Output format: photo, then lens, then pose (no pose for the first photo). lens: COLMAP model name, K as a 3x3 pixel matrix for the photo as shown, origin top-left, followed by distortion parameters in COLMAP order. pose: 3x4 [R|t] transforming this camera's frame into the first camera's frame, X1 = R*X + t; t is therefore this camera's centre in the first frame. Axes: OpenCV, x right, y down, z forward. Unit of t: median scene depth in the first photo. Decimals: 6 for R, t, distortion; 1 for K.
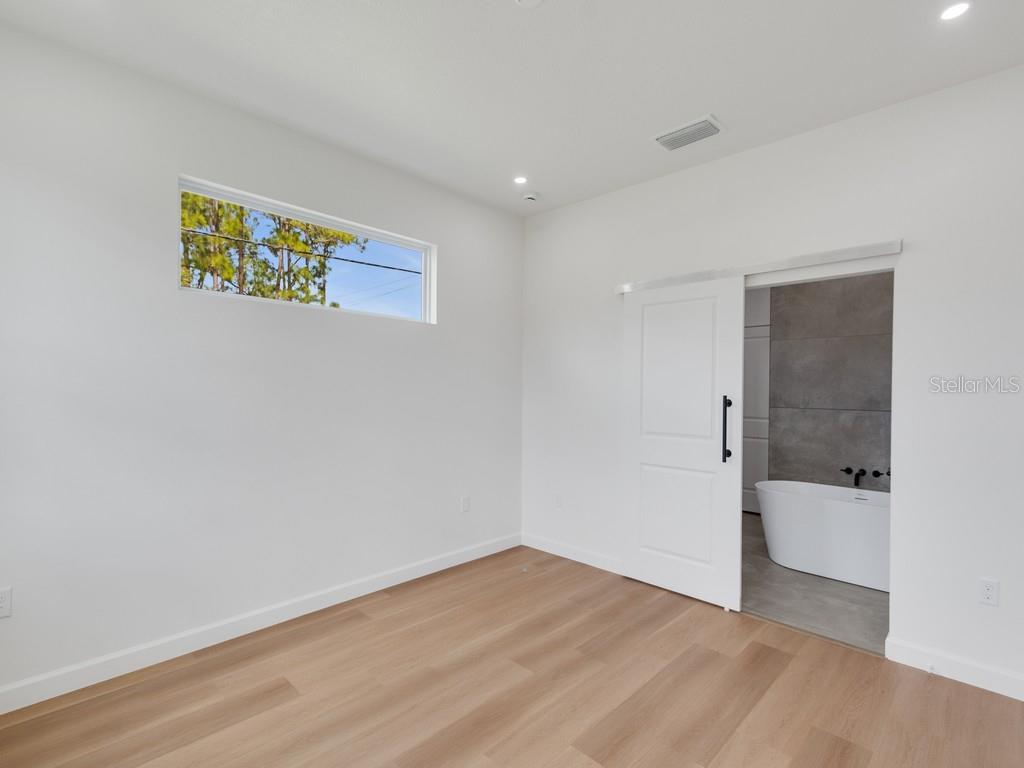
lens RADIAL K [[472.0, 0, 517.5], [0, 472.0, 389.8], [0, 0, 1]] dist [0.000927, 0.000335]
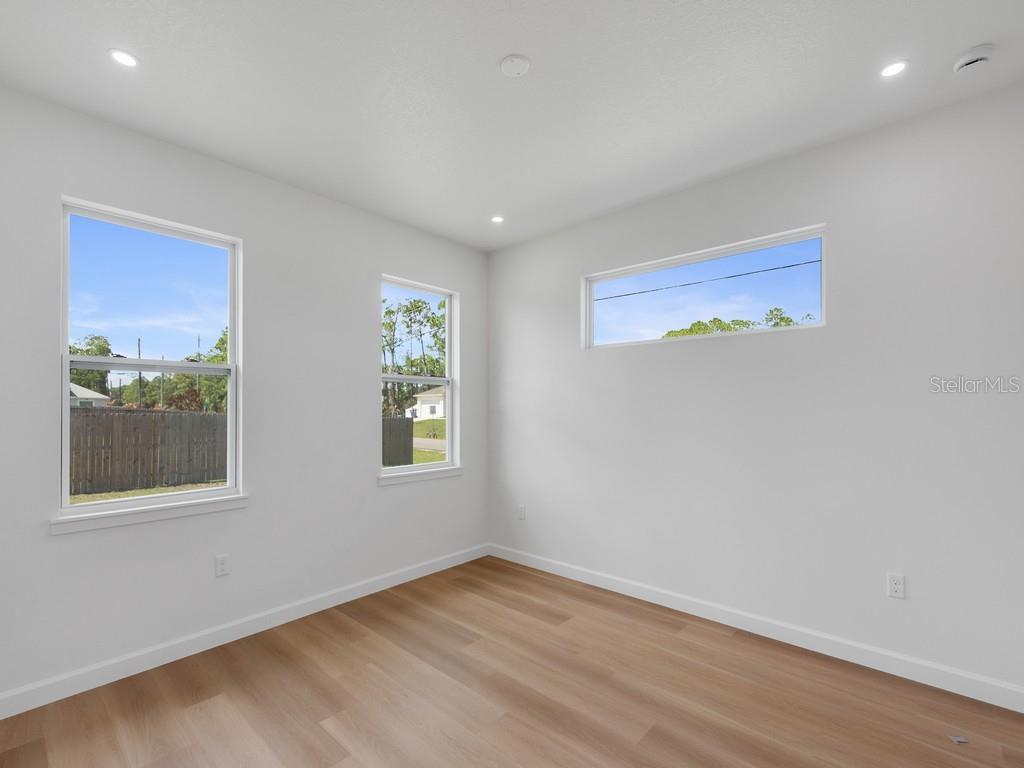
lens RADIAL K [[472.0, 0, 510.6], [0, 472.0, 389.1], [0, 0, 1]] dist [0.000927, 0.000335]
pose [[0.040341, -0.044788, -0.998182, 1.162944], [-0.000627, 0.998994, -0.044850, -0.004259], [0.999186, 0.002436, 0.040272, 0.943123]]
